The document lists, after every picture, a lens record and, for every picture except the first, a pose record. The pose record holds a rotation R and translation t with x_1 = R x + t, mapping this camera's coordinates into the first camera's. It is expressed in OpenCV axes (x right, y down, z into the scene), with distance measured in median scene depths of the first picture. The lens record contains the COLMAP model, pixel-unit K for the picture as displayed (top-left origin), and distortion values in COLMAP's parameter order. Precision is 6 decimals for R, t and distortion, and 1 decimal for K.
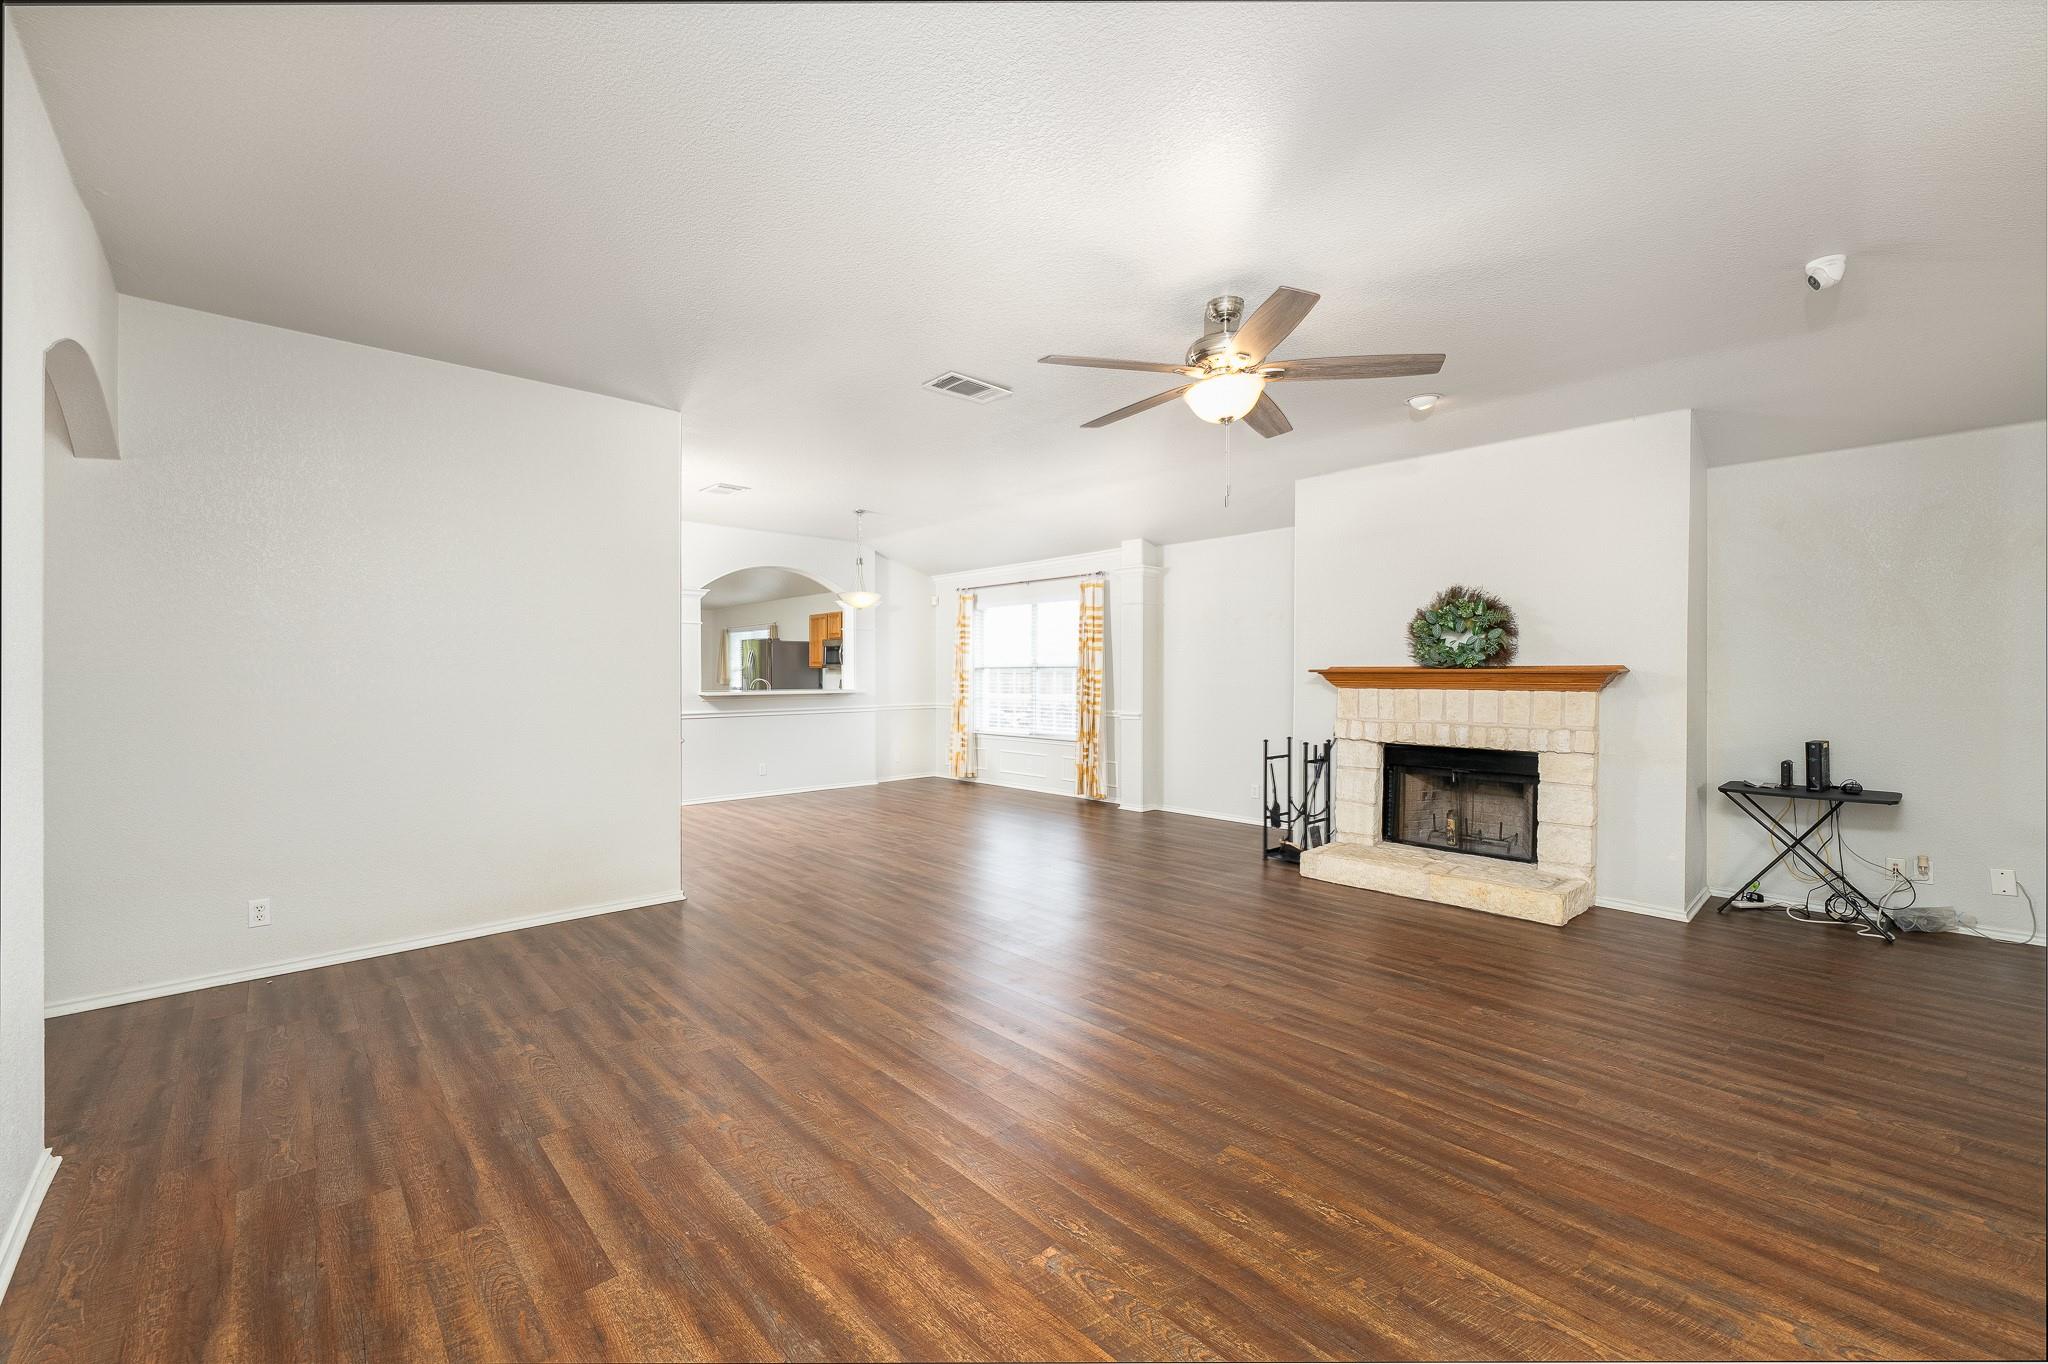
lens RADIAL K [[825.4, 0, 1023.2], [0, 825.4, 681.8], [0, 0, 1]] dist [0.000968, -0.000690]
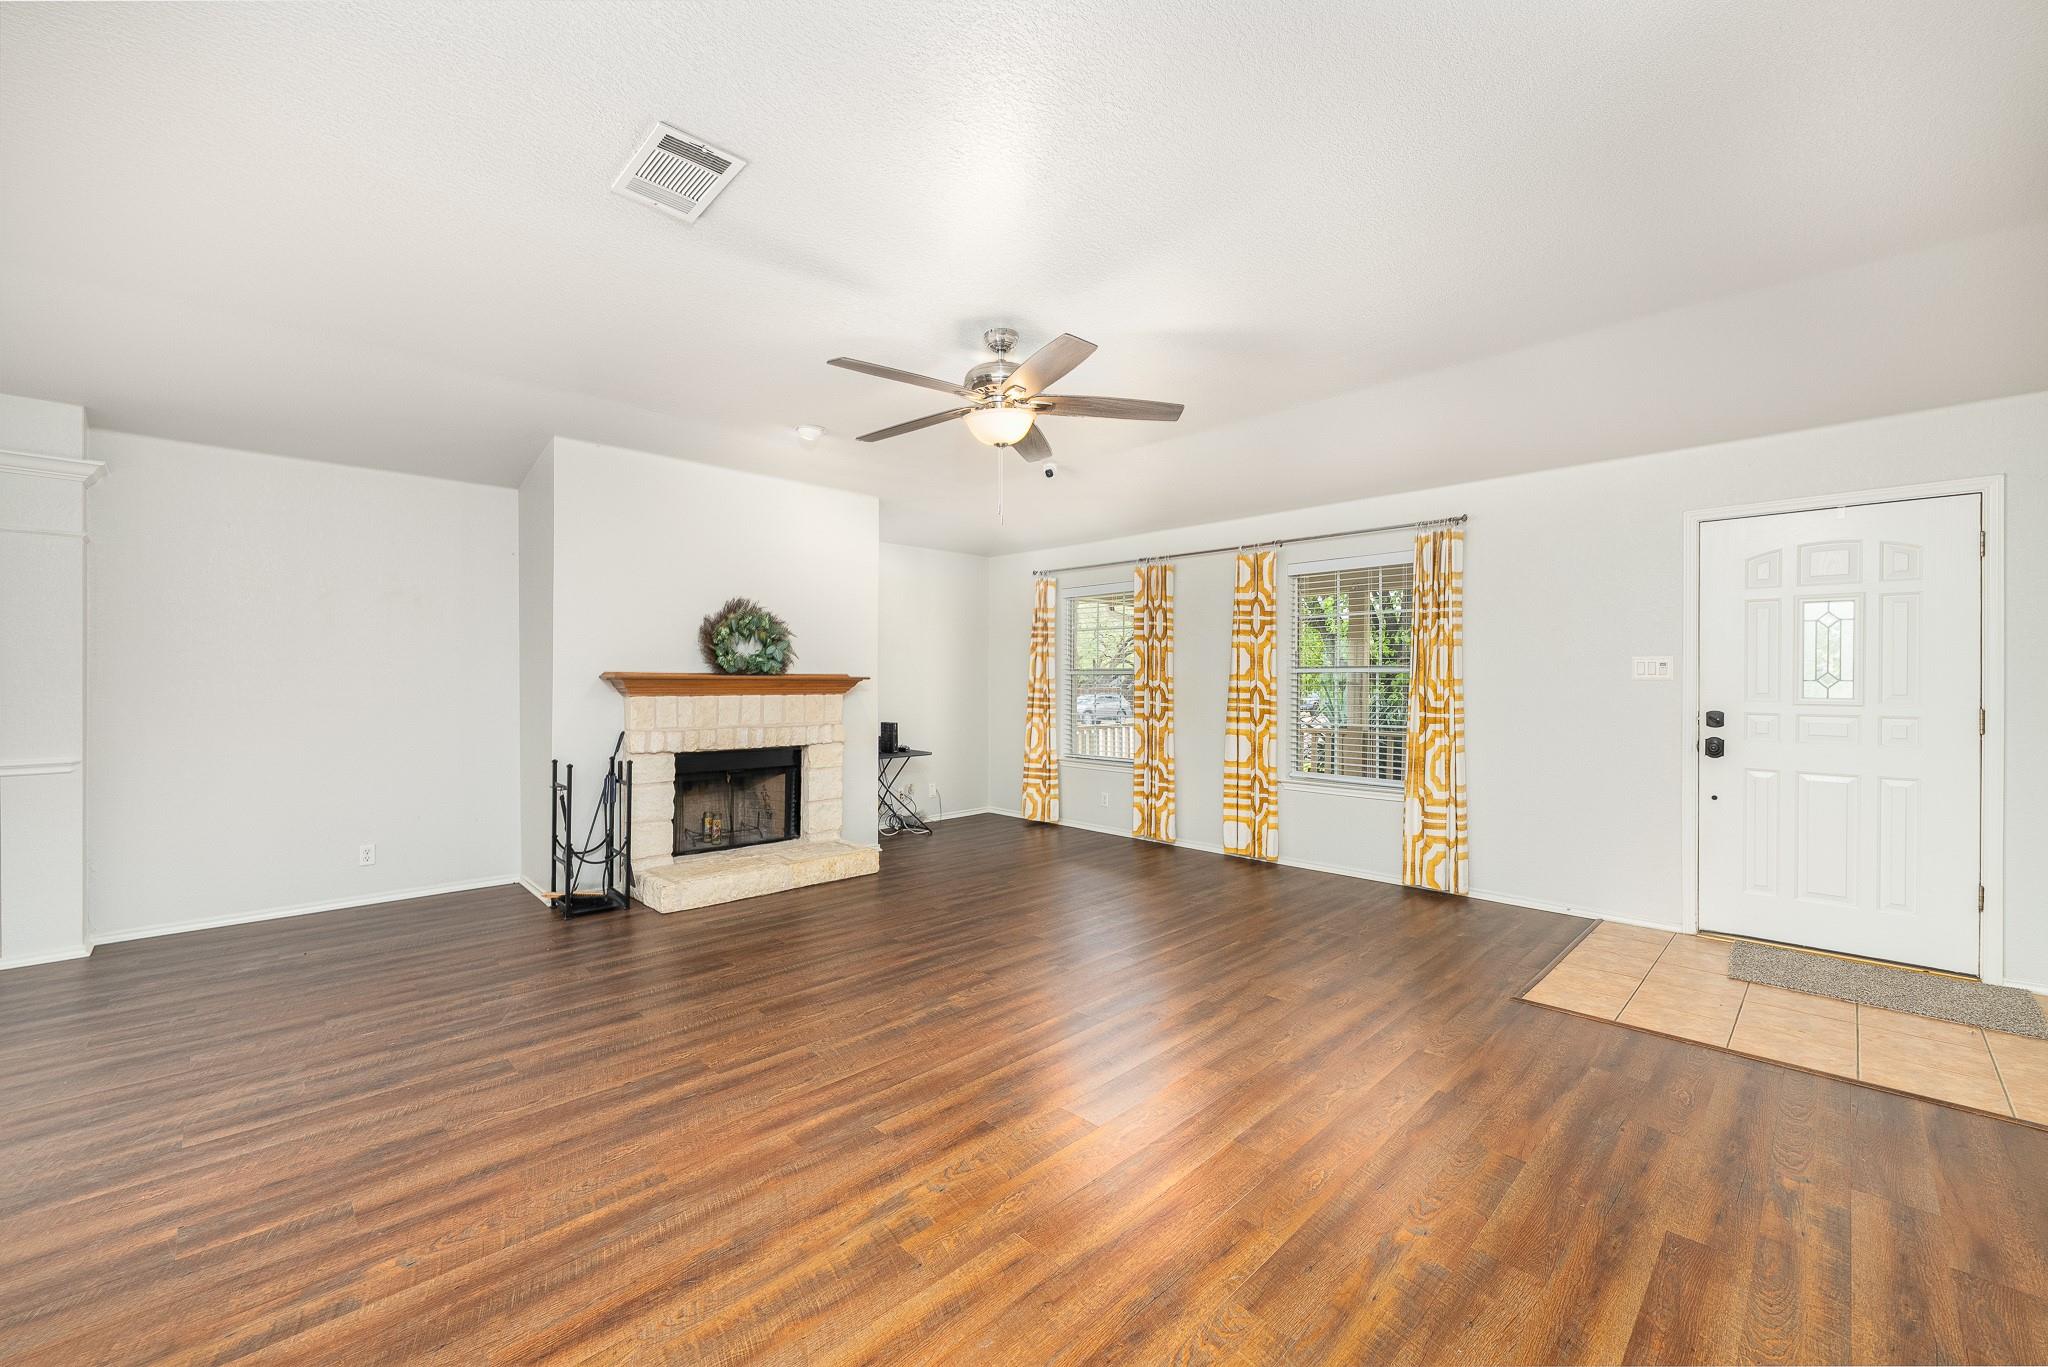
lens RADIAL K [[825.4, 0, 1023.2], [0, 825.4, 681.7], [0, 0, 1]] dist [0.000968, -0.000690]
pose [[-0.038385, 0.002416, 0.999260, -0.606112], [0.008416, 0.999962, -0.002094, -0.002621], [-0.999228, 0.008330, -0.038404, 0.738498]]
